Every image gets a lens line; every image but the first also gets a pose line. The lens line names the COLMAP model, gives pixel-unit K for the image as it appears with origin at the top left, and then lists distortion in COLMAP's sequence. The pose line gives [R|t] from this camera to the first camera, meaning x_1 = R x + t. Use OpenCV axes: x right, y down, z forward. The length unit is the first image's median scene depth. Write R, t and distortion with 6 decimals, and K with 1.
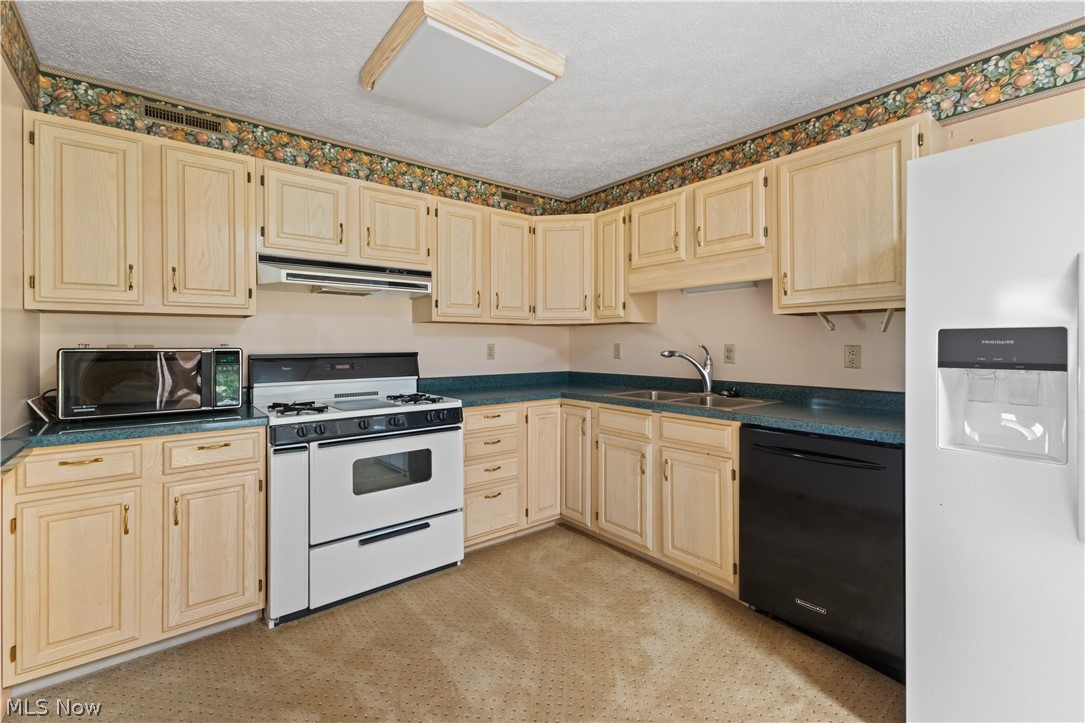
lens RADIAL K [[481.3, 0, 541.4], [0, 481.3, 330.8], [0, 0, 1]] dist [0.004039, -0.000663]
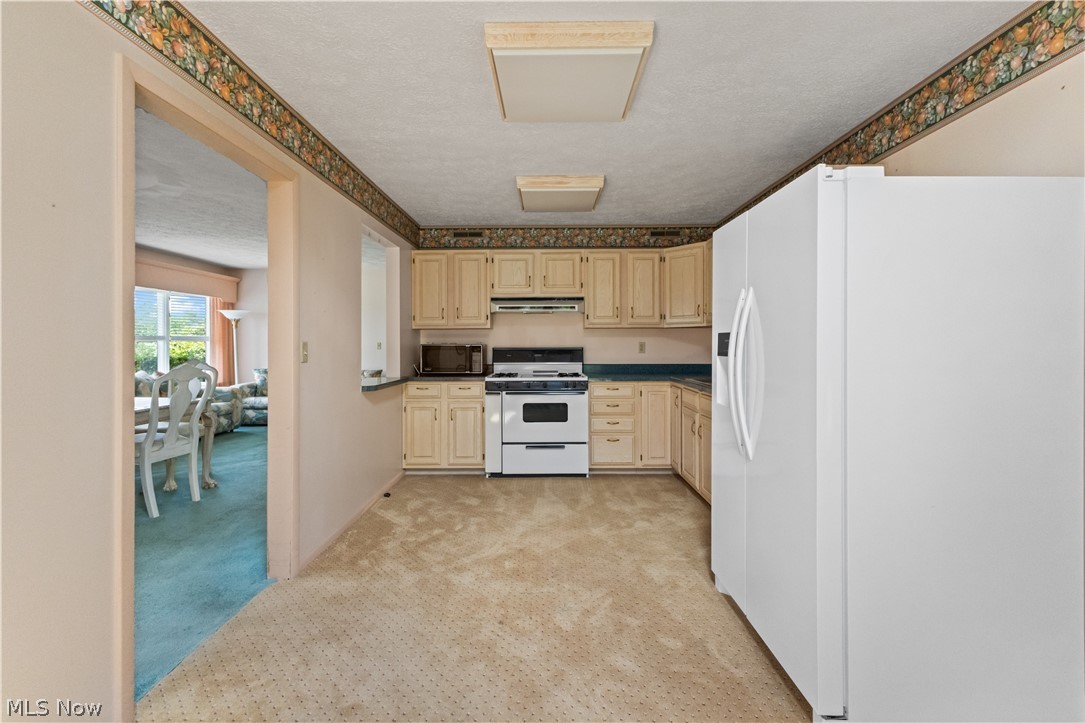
lens RADIAL K [[481.3, 0, 541.4], [0, 481.3, 330.8], [0, 0, 1]] dist [0.004039, -0.000663]
pose [[0.756711, -0.026663, -0.653206, 0.872619], [0.019914, 0.999644, -0.017734, 0.018097], [0.653447, 0.000412, 0.756972, -0.373697]]
